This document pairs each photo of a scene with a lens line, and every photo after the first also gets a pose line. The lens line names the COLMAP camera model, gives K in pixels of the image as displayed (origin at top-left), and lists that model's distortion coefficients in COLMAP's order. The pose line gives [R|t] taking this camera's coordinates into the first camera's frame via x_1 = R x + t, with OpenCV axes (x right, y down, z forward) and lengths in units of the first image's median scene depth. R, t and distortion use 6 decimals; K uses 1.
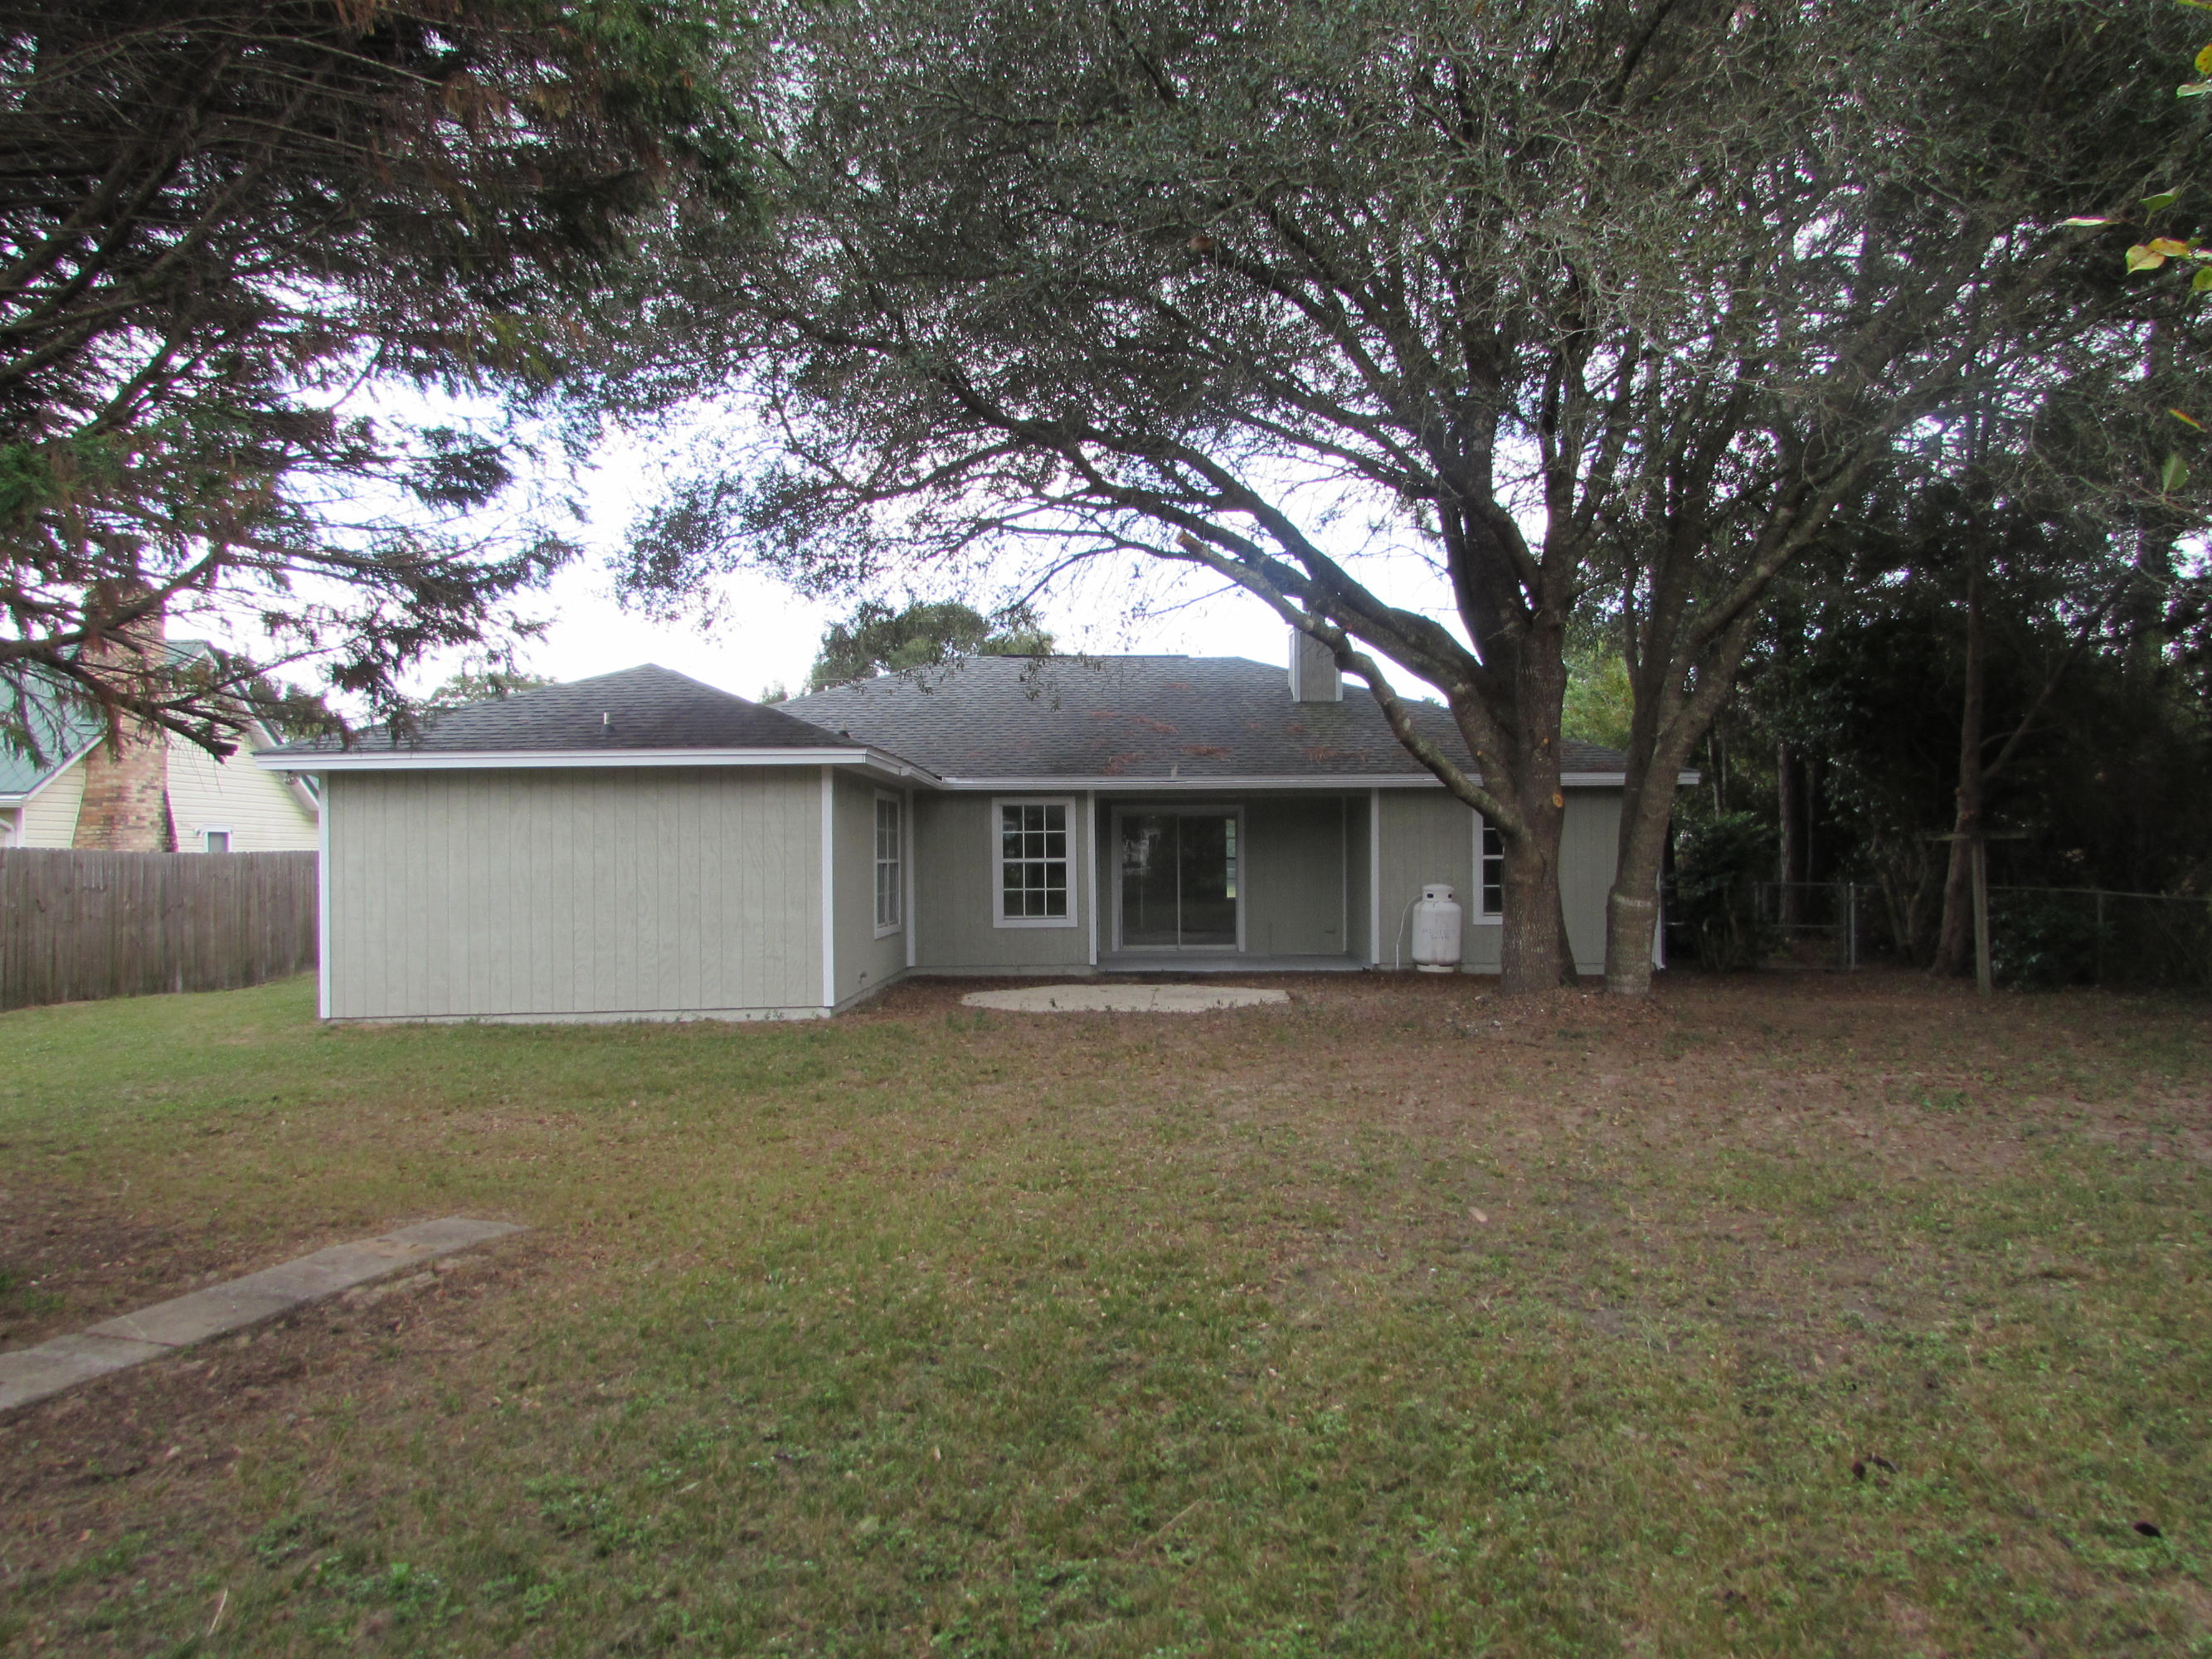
lens RADIAL K [[1564.8, 0, 1096.3], [0, 1564.8, 834.3], [0, 0, 1]] dist [-0.043326, 0.021195]
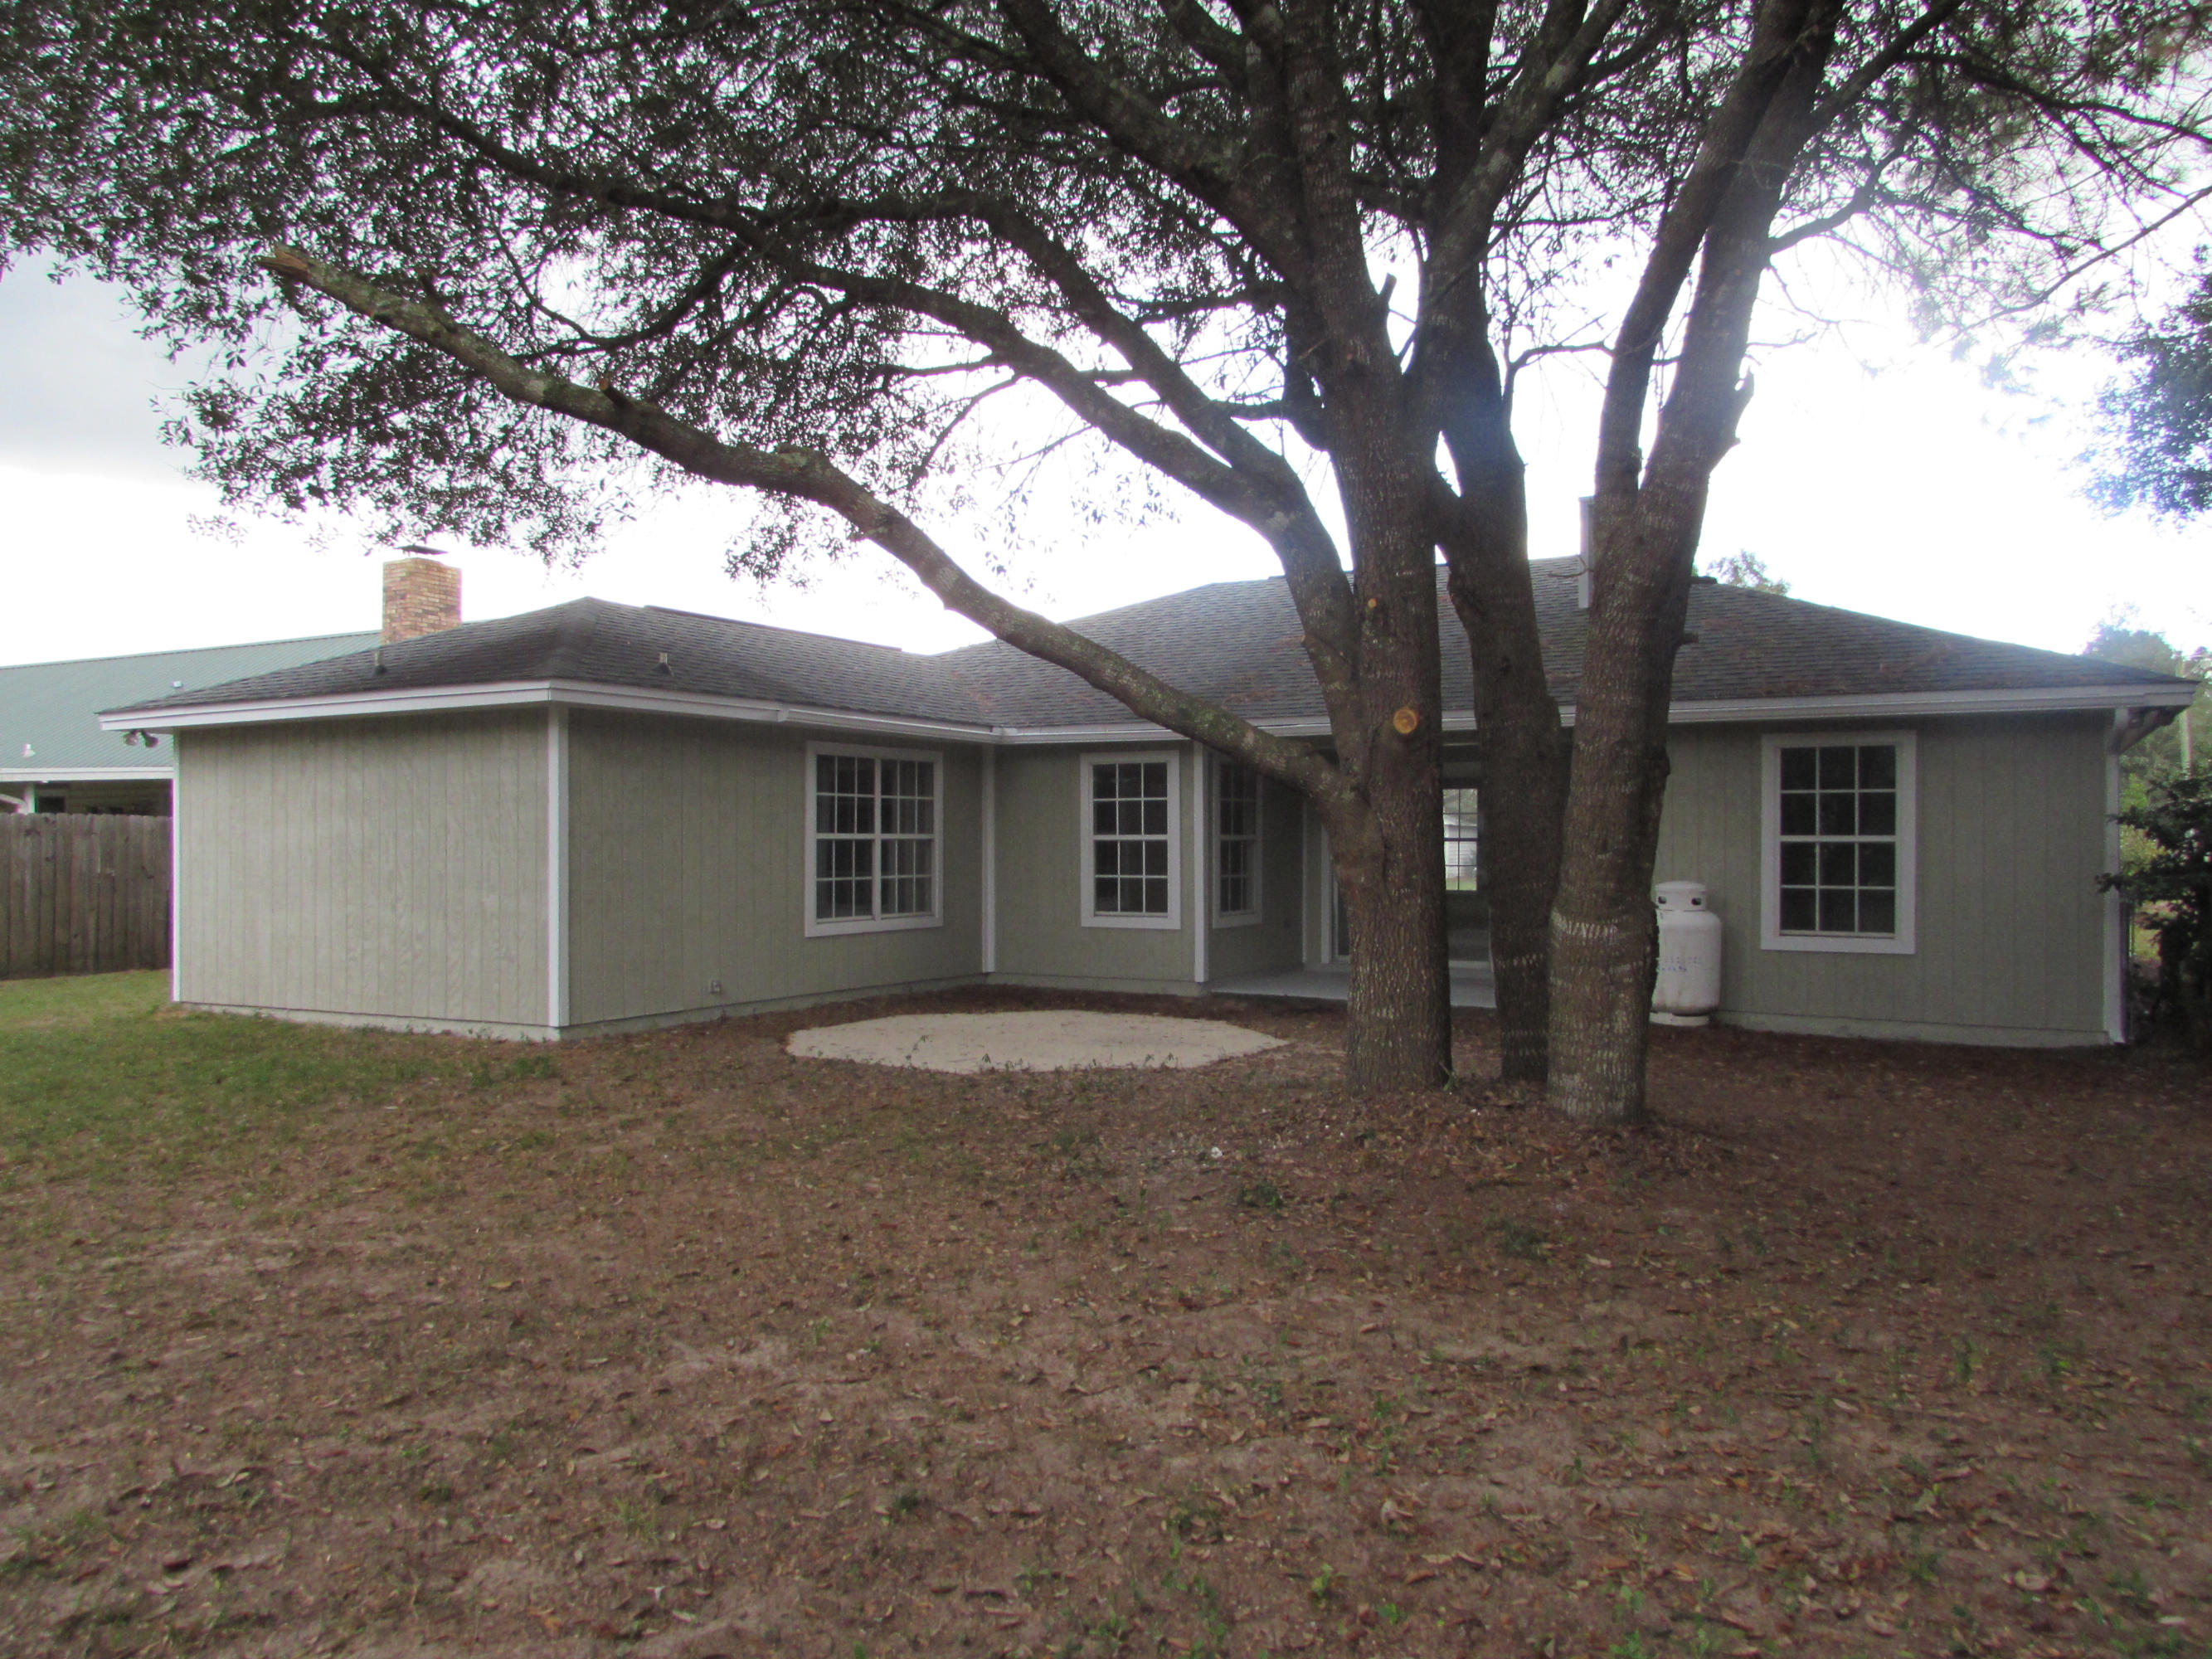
lens RADIAL K [[1564.8, 0, 1111.3], [0, 1564.8, 824.6], [0, 0, 1]] dist [-0.043326, 0.021195]
pose [[0.879680, 0.005088, -0.475540, 0.315328], [-0.001478, 0.999967, 0.007964, 0.004677], [0.475564, -0.006303, 0.879658, 0.348181]]
